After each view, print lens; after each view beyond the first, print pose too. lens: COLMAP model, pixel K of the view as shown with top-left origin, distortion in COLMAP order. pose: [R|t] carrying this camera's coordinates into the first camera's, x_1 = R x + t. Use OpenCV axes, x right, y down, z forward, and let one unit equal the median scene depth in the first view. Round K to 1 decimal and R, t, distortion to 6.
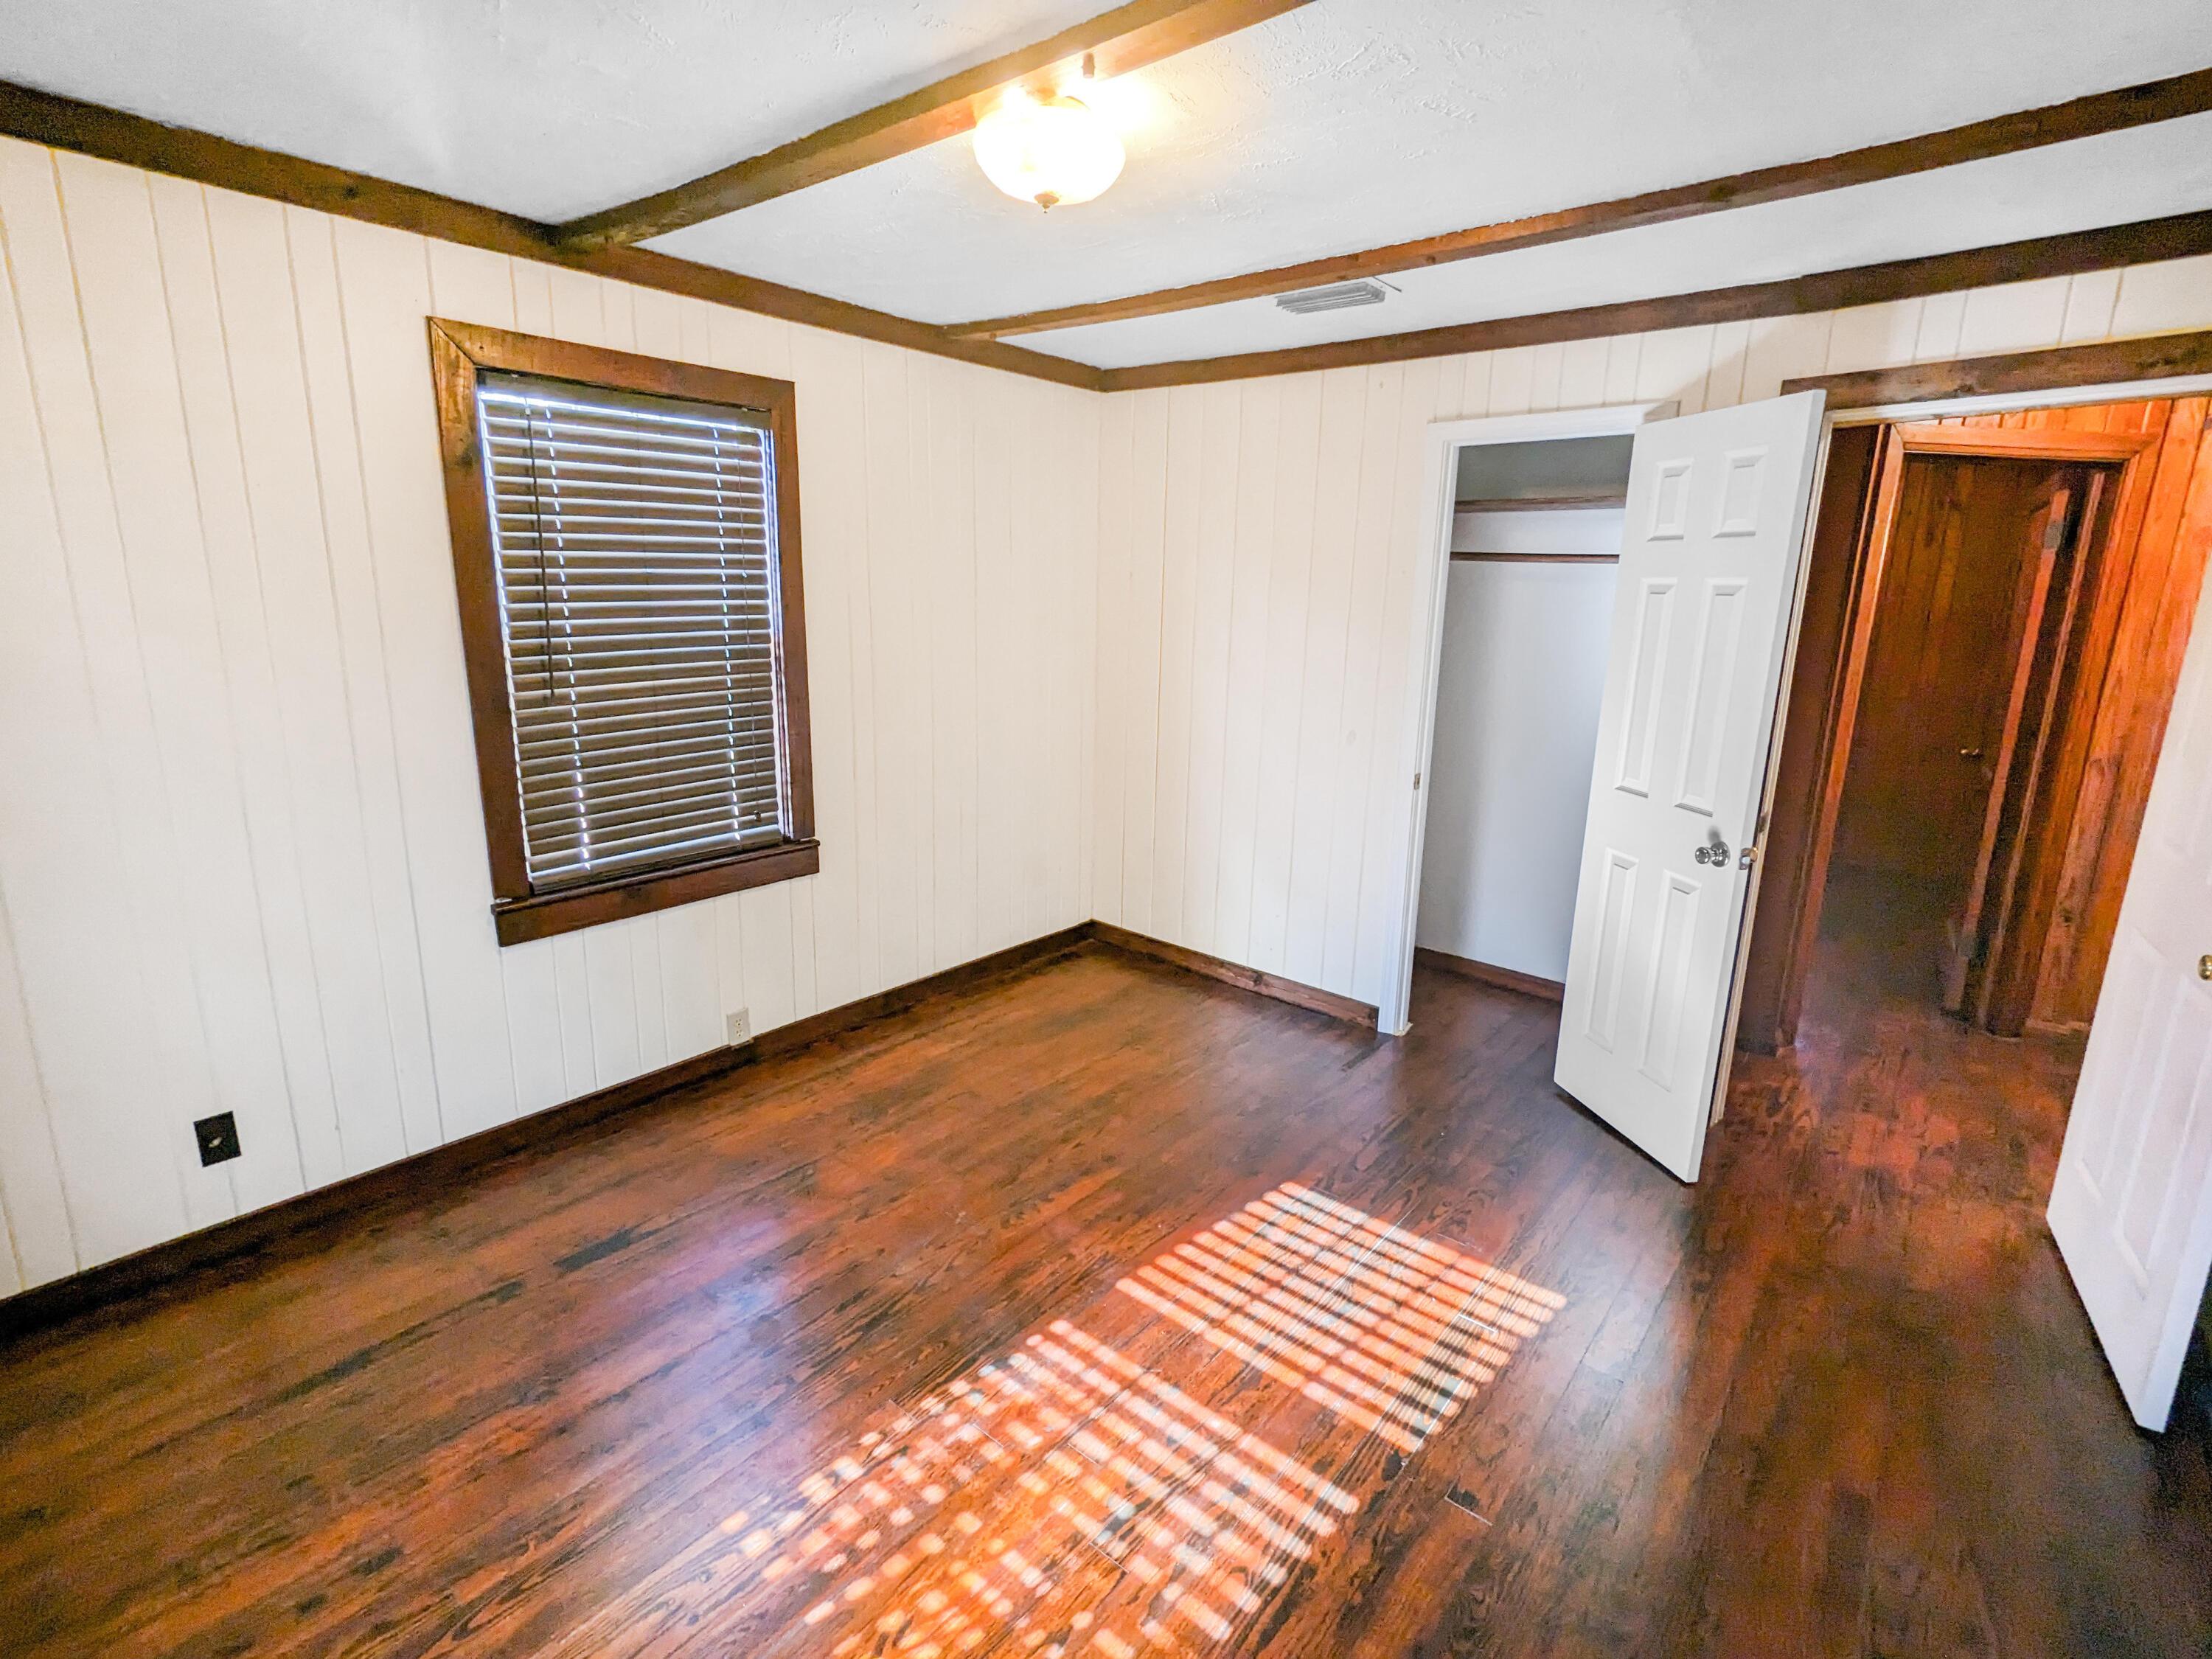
lens RADIAL K [[1046.4, 0, 1108.2], [0, 1046.4, 822.2], [0, 0, 1]] dist [-0.001792, -0.000292]
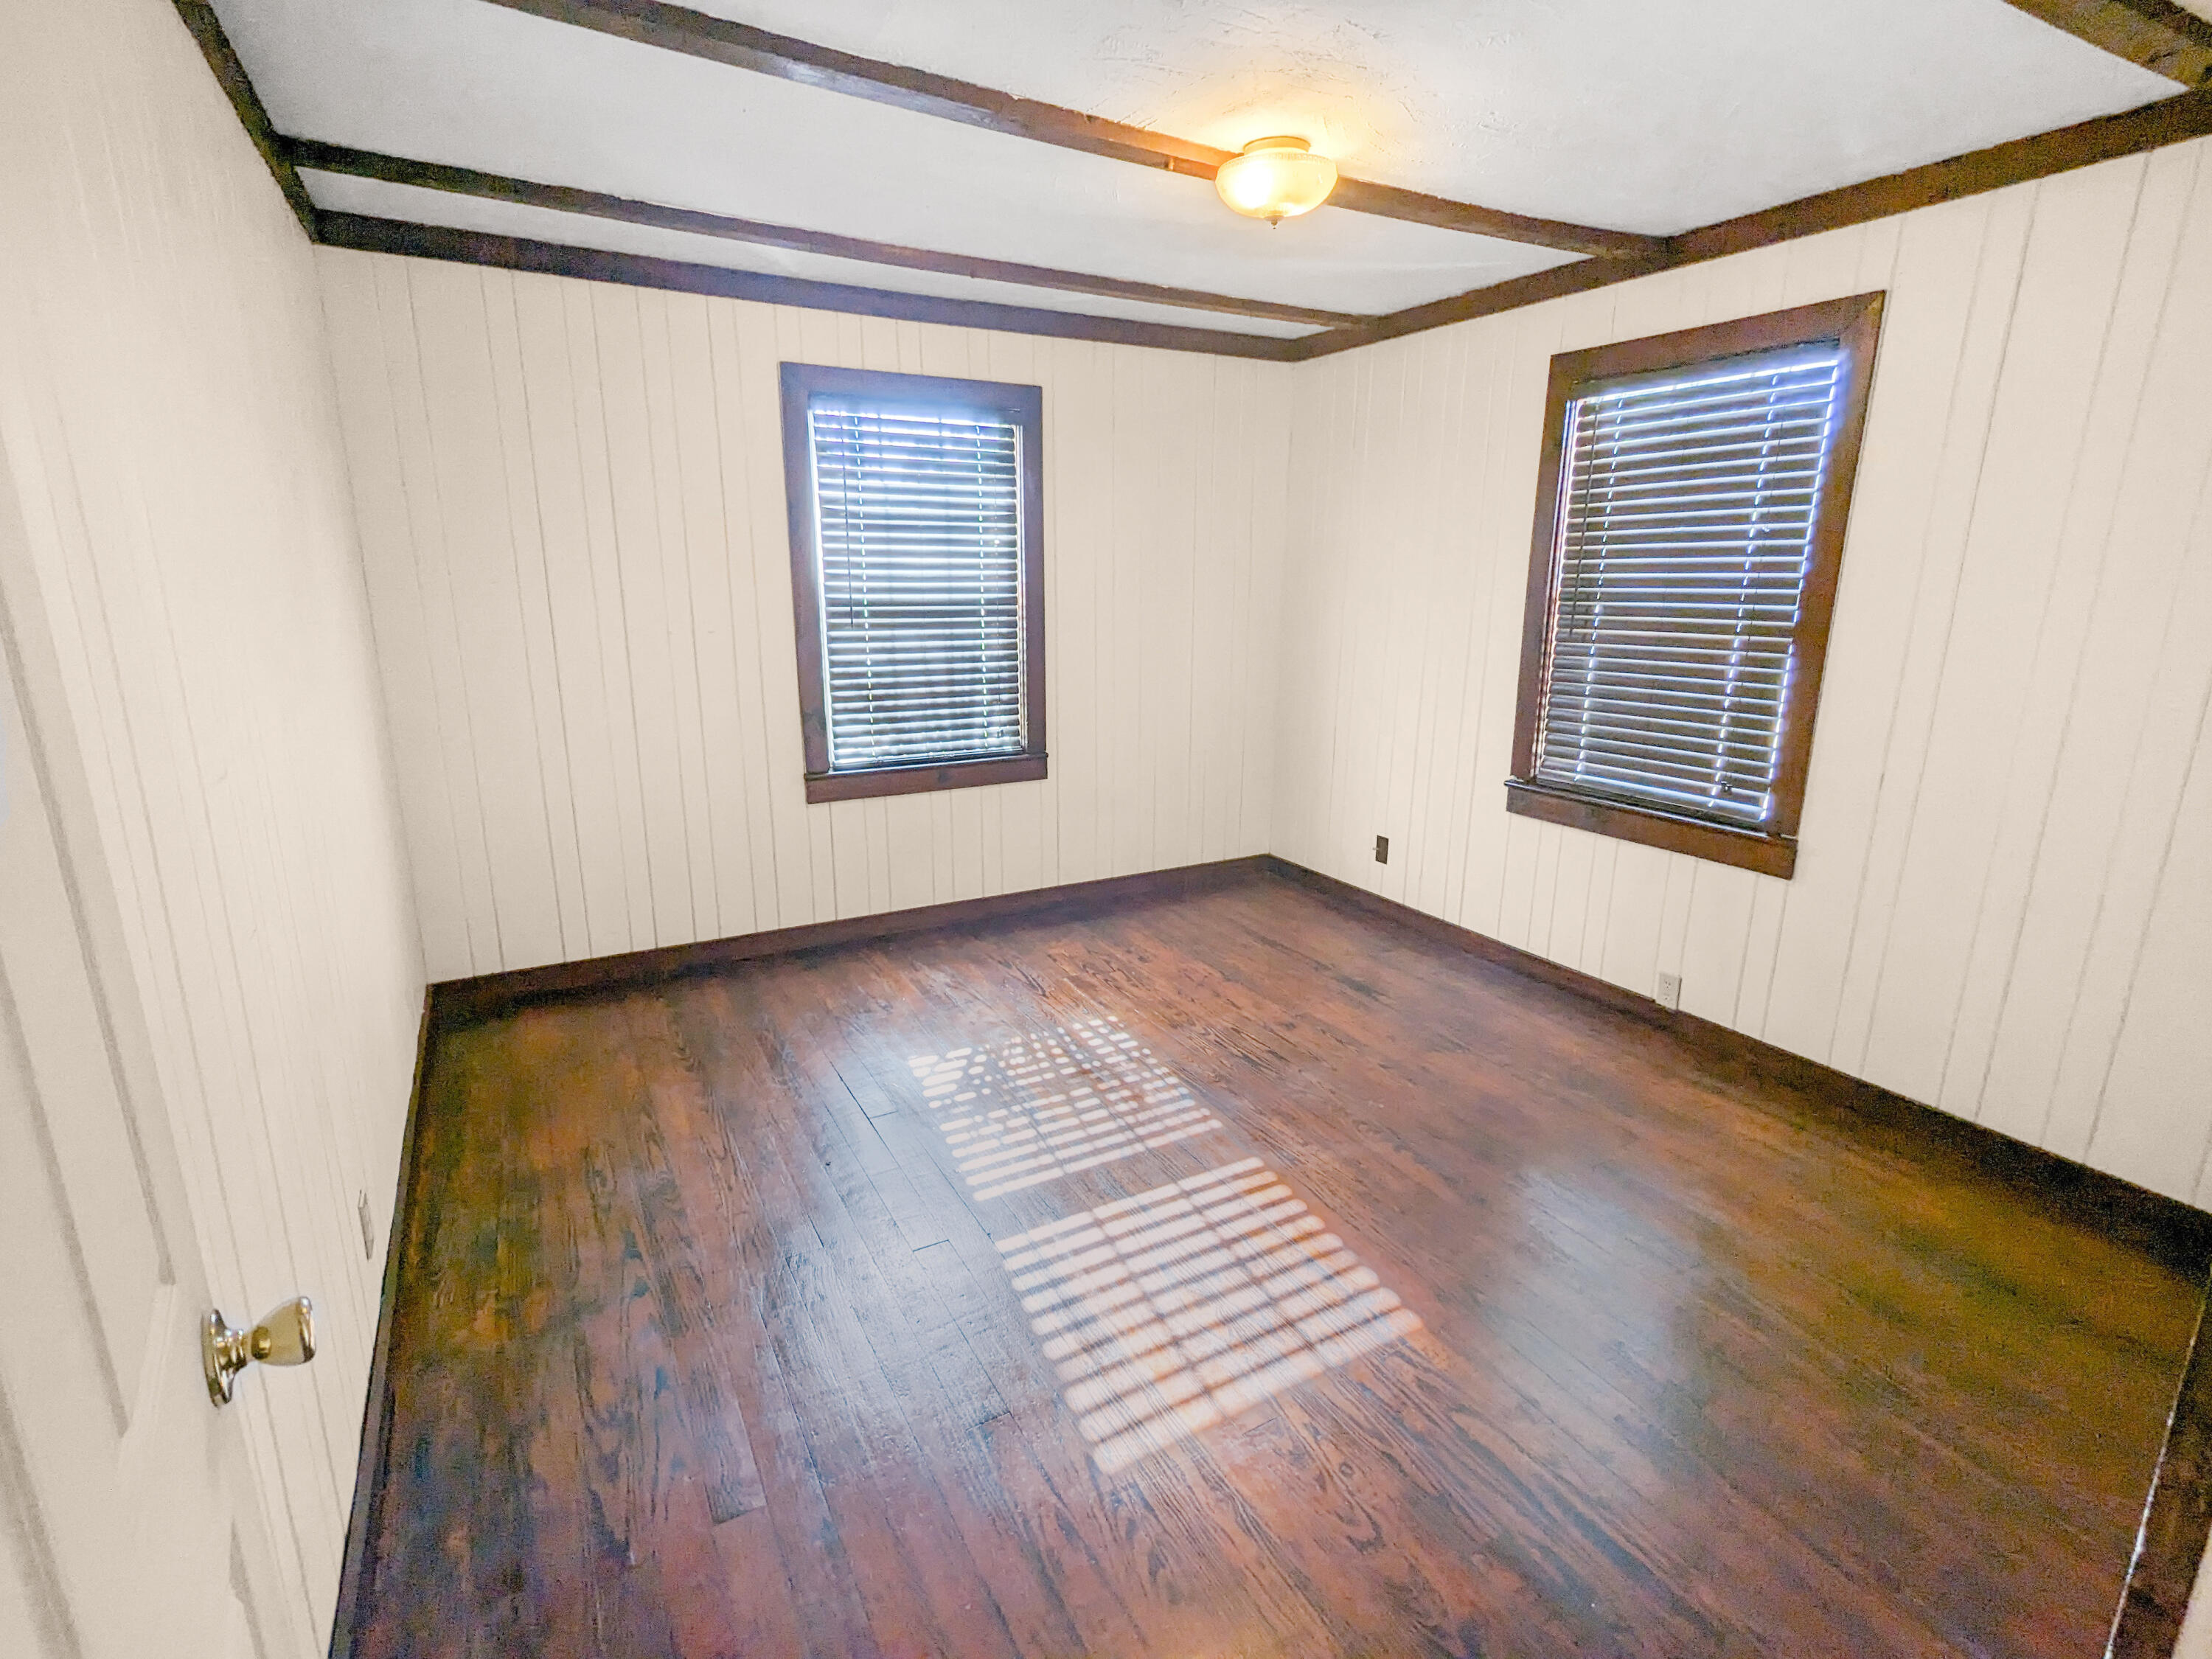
lens RADIAL K [[1046.4, 0, 1110.3], [0, 1046.4, 828.1], [0, 0, 1]] dist [-0.001792, -0.000292]
pose [[-0.353040, 0.210721, -0.911570, 0.946092], [-0.217419, 0.929158, 0.298990, -0.173457], [0.909996, 0.303748, -0.282215, 1.003249]]
